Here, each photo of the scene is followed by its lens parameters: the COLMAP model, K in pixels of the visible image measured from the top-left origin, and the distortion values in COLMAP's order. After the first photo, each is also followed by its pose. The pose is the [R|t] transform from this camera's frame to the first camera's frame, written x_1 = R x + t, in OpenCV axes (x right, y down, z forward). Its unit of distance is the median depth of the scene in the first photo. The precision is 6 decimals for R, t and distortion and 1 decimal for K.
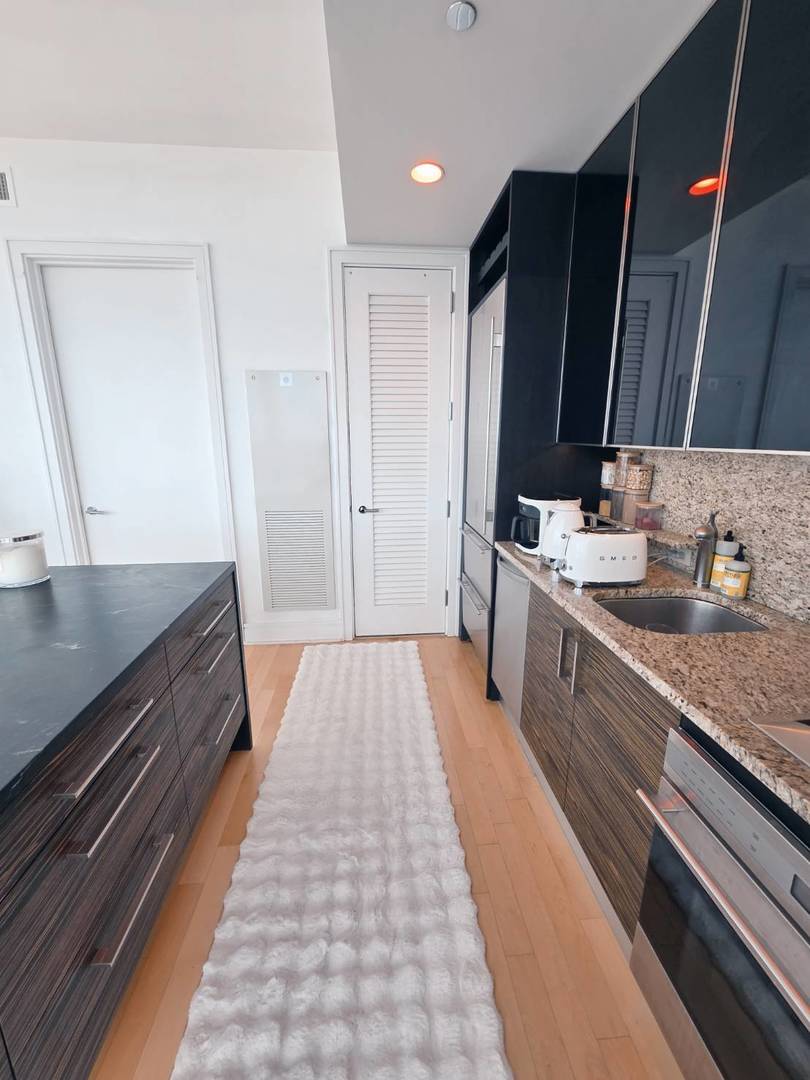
lens RADIAL K [[439.7, 0, 406.0], [0, 439.7, 533.4], [0, 0, 1]] dist [-0.000980, -0.000211]
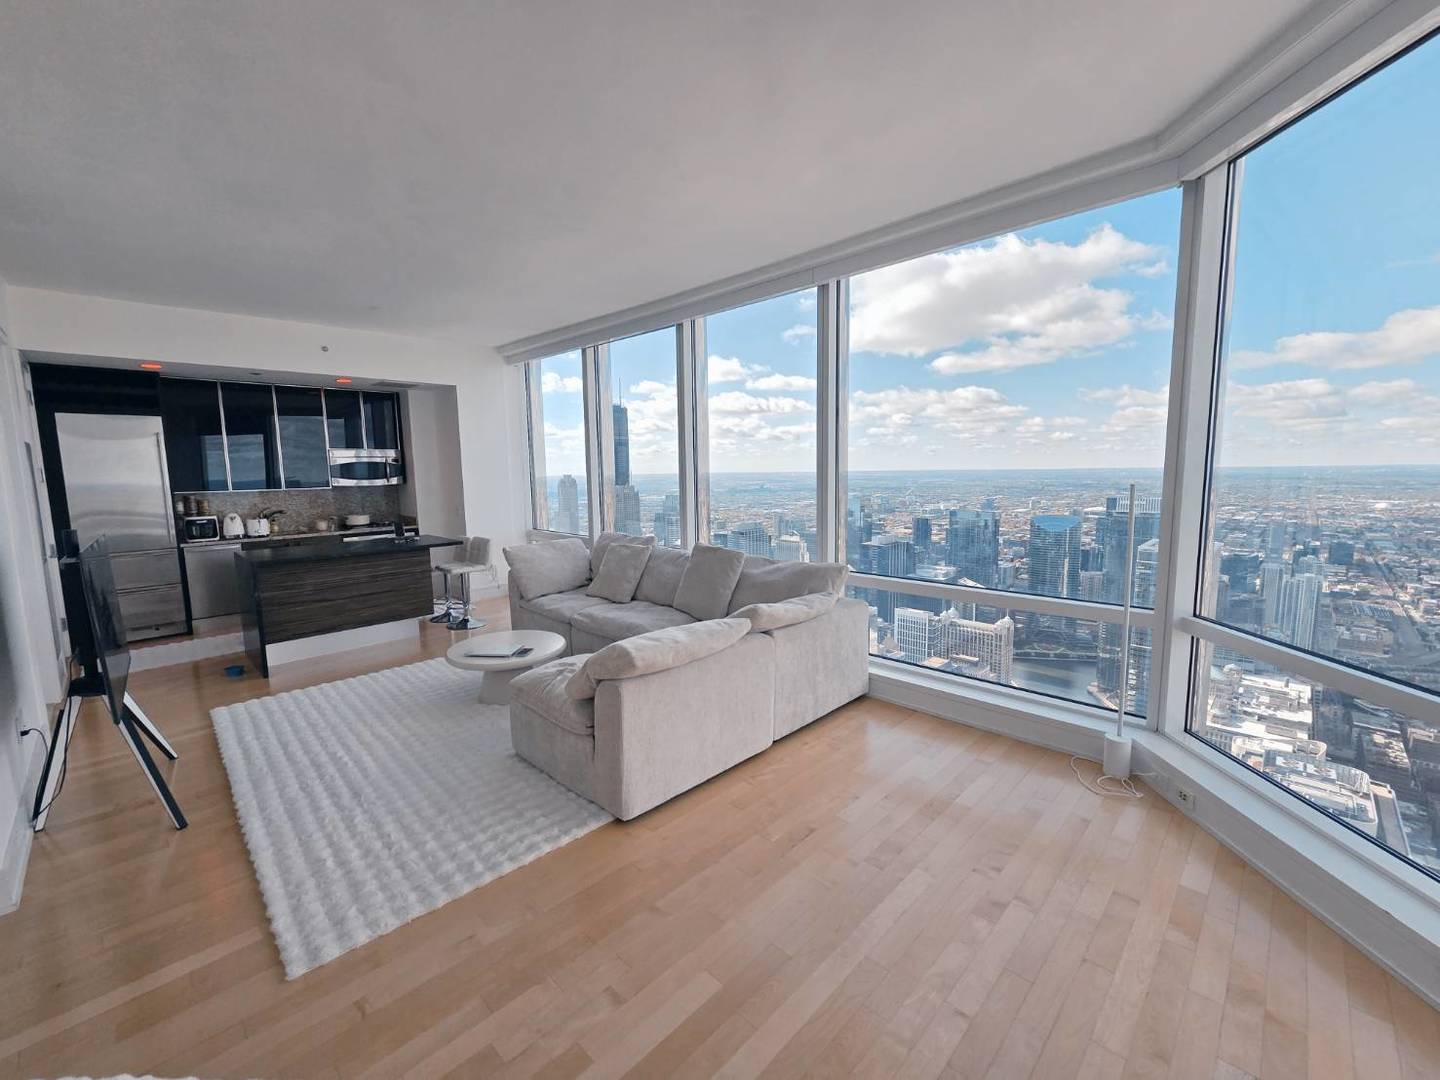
lens RADIAL K [[586.3, 0, 720.2], [0, 586.3, 535.5], [0, 0, 1]] dist [-0.000980, -0.000211]
pose [[-0.657524, -0.077656, 0.749421, -2.927459], [0.180039, 0.949664, 0.256367, -0.226349], [-0.731607, 0.303492, -0.610446, 0.742450]]
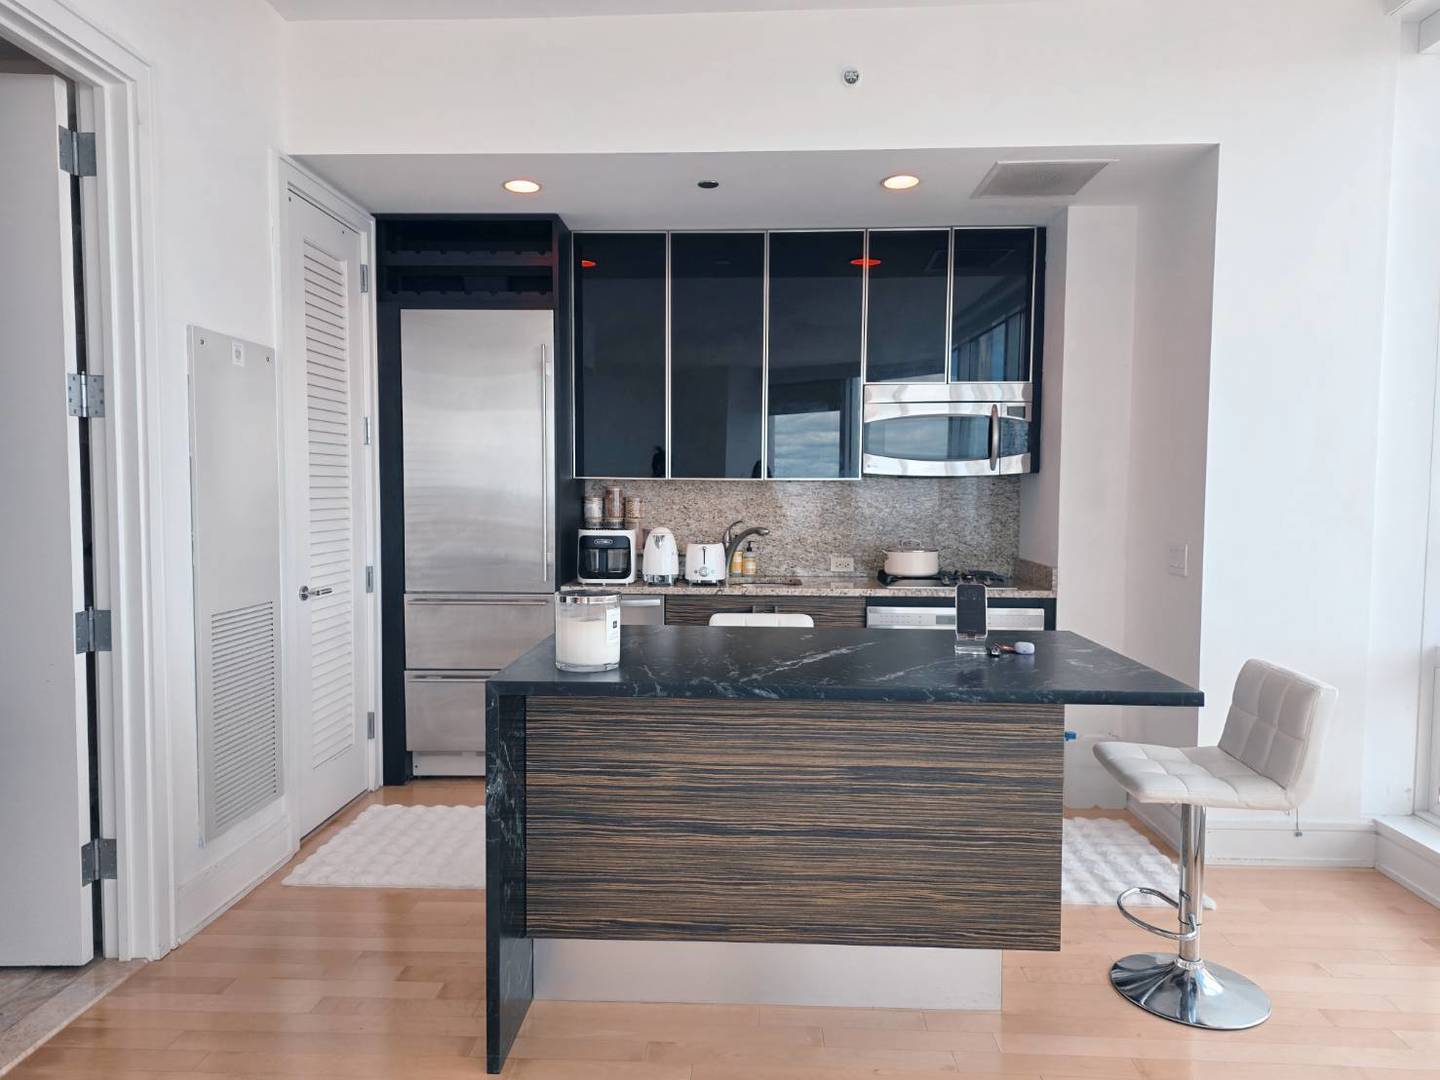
lens RADIAL K [[939.5, 0, 720.0], [0, 939.5, 540.0], [0, 0, 1]] dist [0.056087, -0.000979]
pose [[0.132043, -0.050936, 0.989934, -1.431450], [0.211889, 0.977046, 0.022010, -0.041190], [-0.968332, 0.206850, 0.139805, 0.358582]]
